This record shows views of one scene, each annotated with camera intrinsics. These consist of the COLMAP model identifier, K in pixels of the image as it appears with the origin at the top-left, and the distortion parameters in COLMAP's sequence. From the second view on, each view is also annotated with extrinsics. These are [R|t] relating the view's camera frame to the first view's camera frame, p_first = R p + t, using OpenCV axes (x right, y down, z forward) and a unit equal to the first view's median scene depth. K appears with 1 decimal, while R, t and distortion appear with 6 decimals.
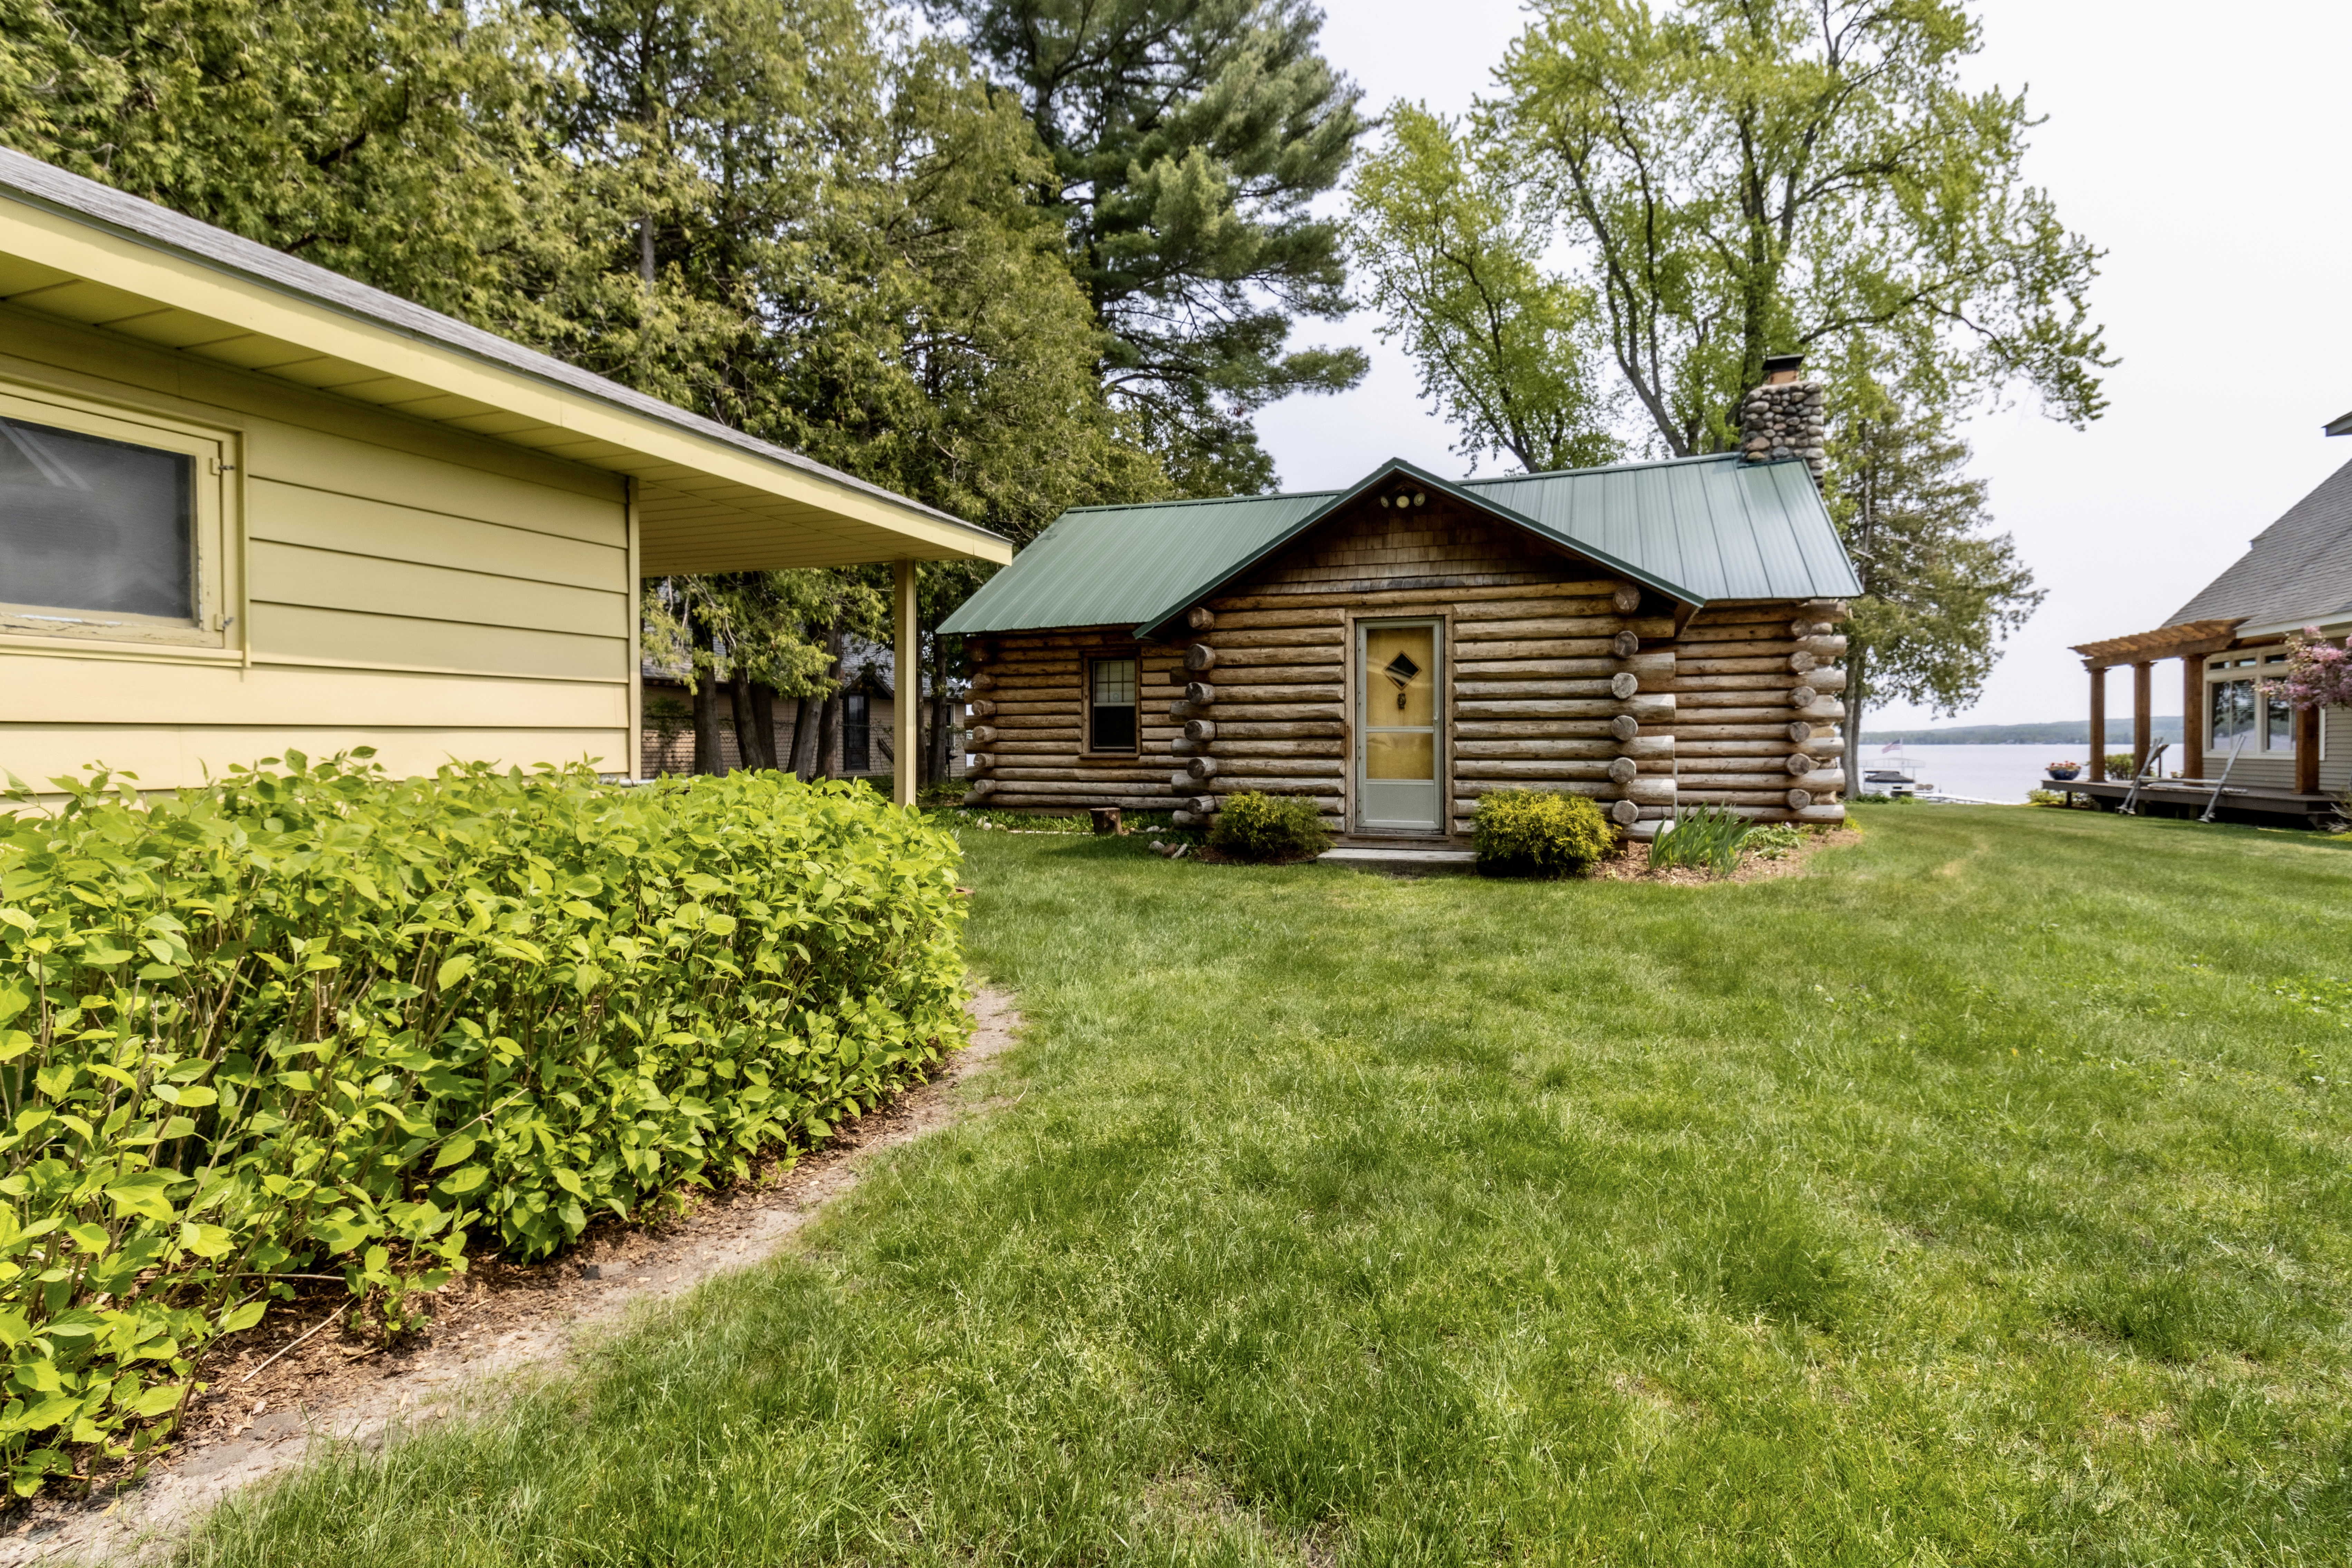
lens RADIAL K [[1133.5, 0, 1170.4], [0, 1133.5, 784.1], [0, 0, 1]] dist [-0.001229, -0.000558]
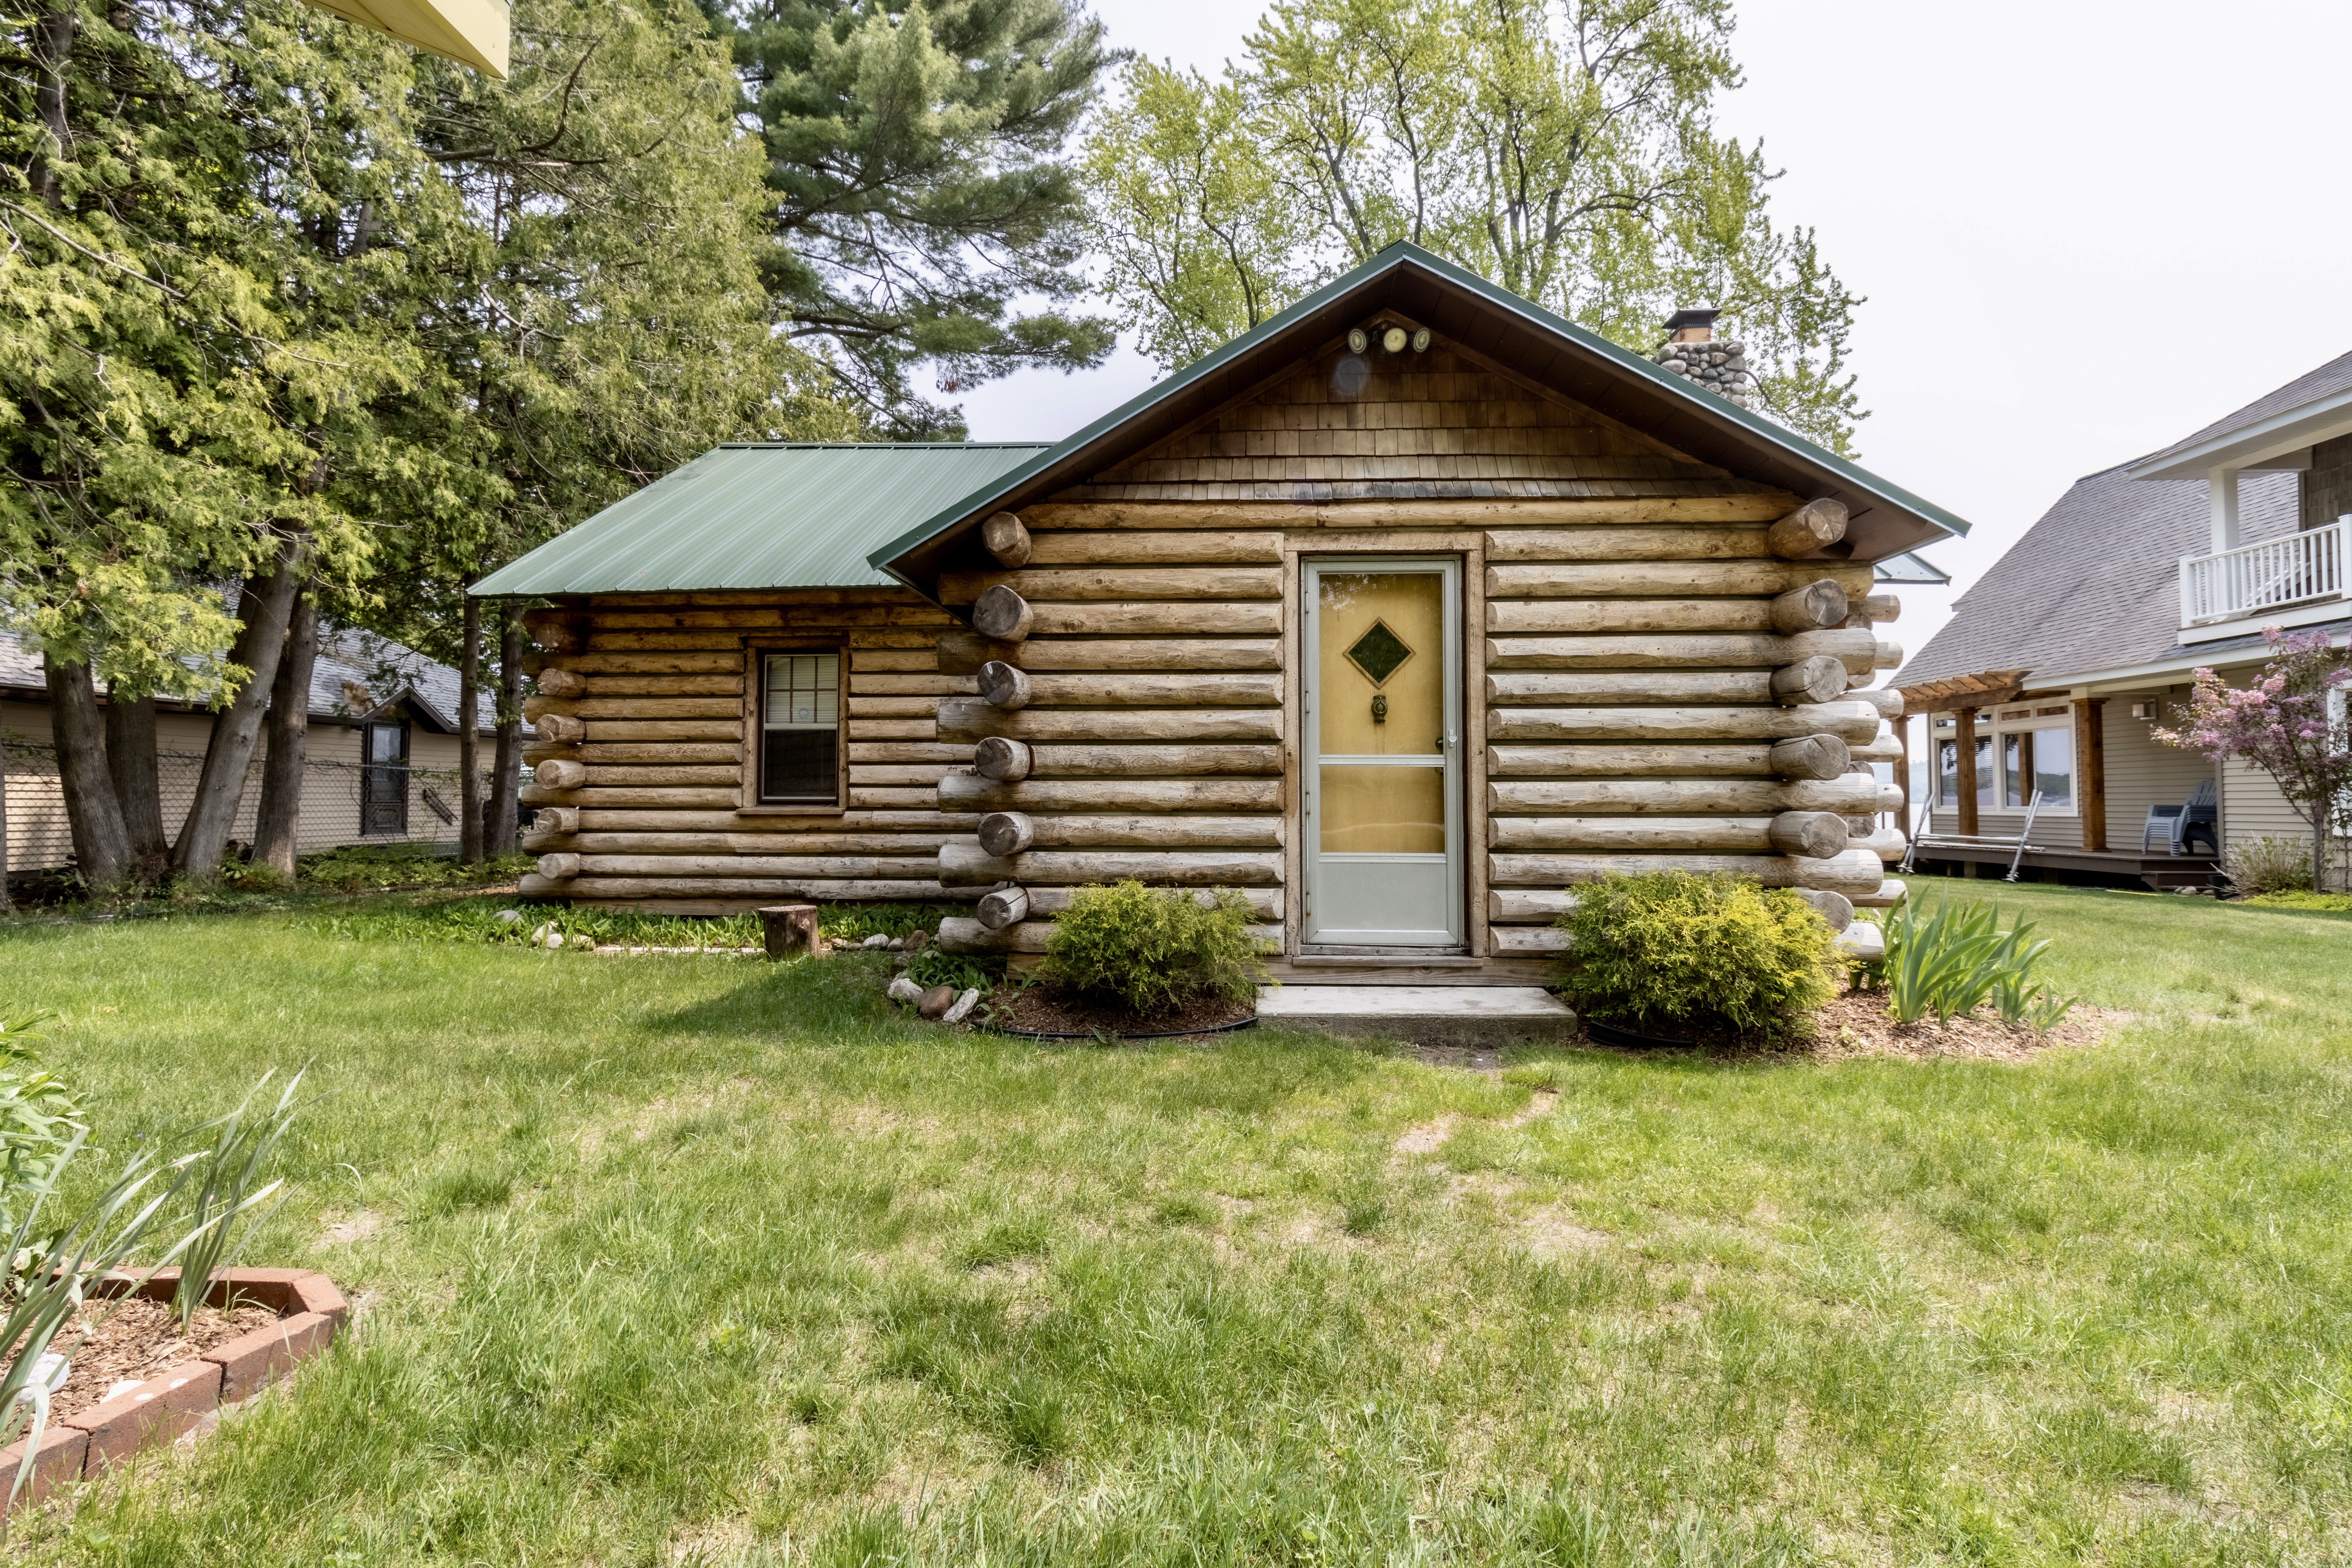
lens RADIAL K [[1135.7, 0, 1189.7], [0, 1135.7, 771.0], [0, 0, 1]] dist [0.002431, -0.000032]
pose [[0.953378, 0.010676, 0.301589, -0.034440], [0.008441, 0.998040, -0.062012, -0.007545], [-0.301660, 0.061666, 0.951419, 0.362967]]
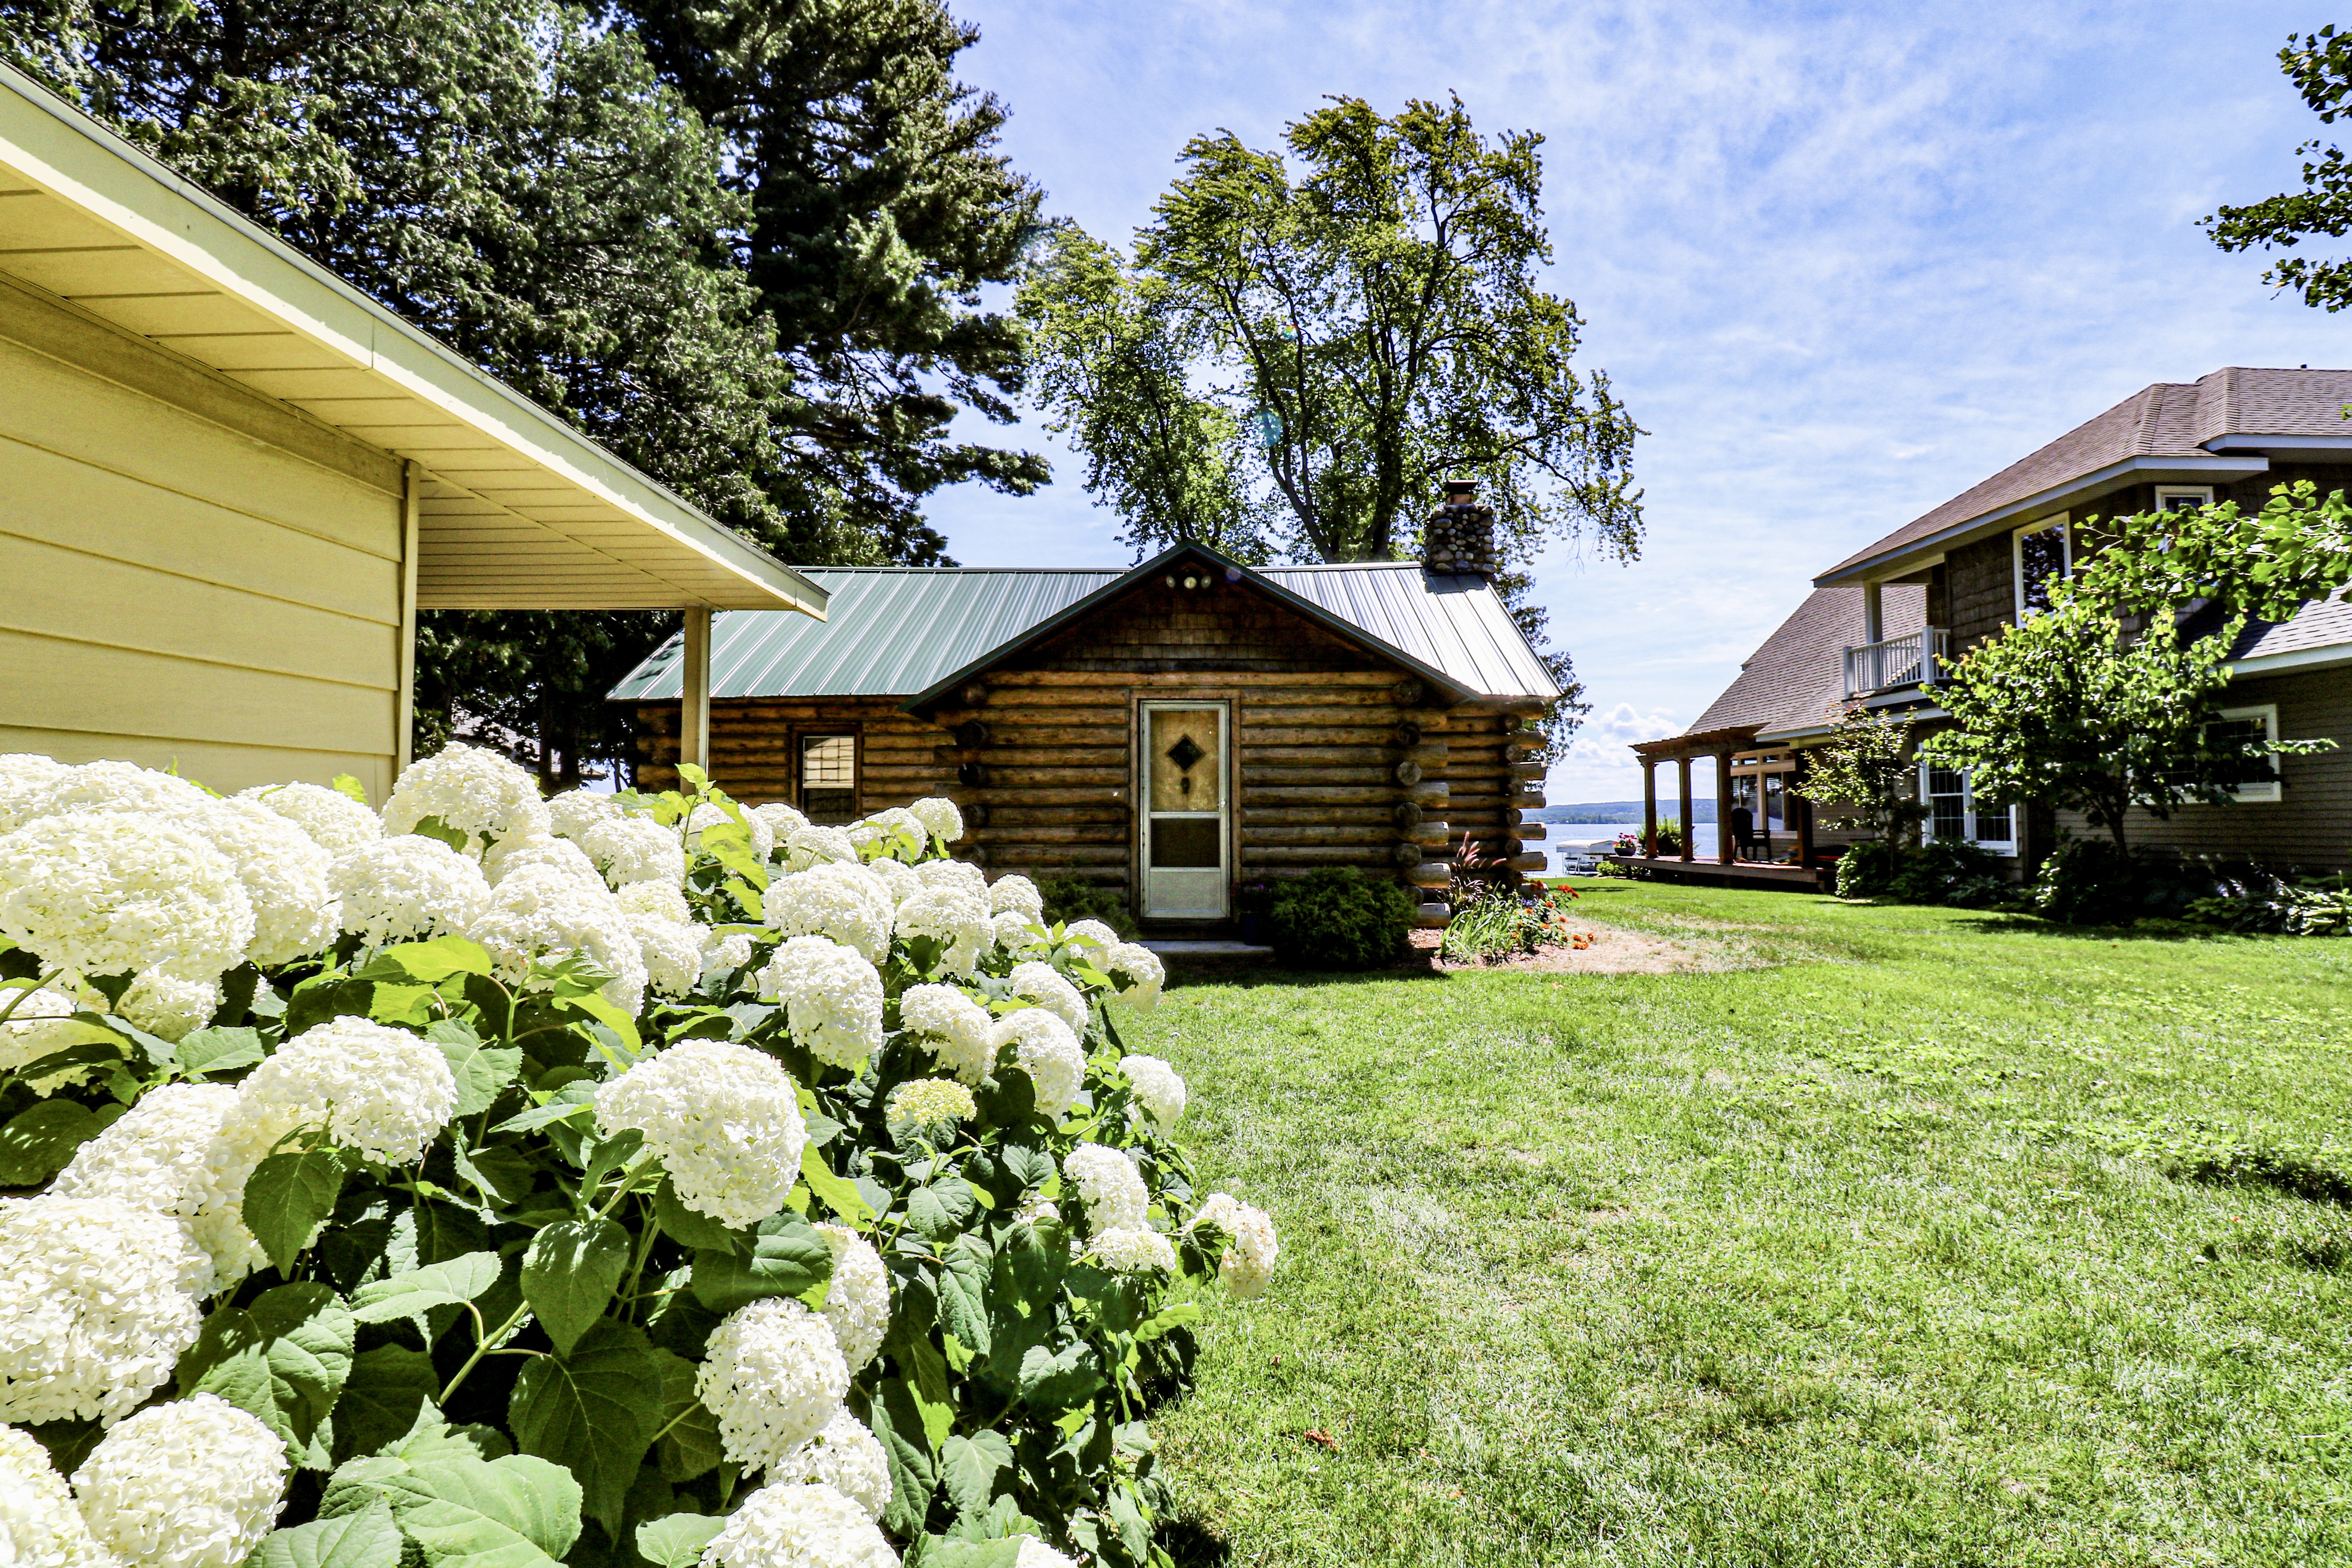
lens RADIAL K [[1126.8, 0, 1176.0], [0, 1126.8, 779.6], [0, 0, 1]] dist [-0.001291, -0.017244]
pose [[0.941373, 0.012264, 0.337145, -0.091267], [0.013323, 0.997208, -0.073475, -0.006036], [-0.337105, 0.073659, 0.938581, 0.070566]]
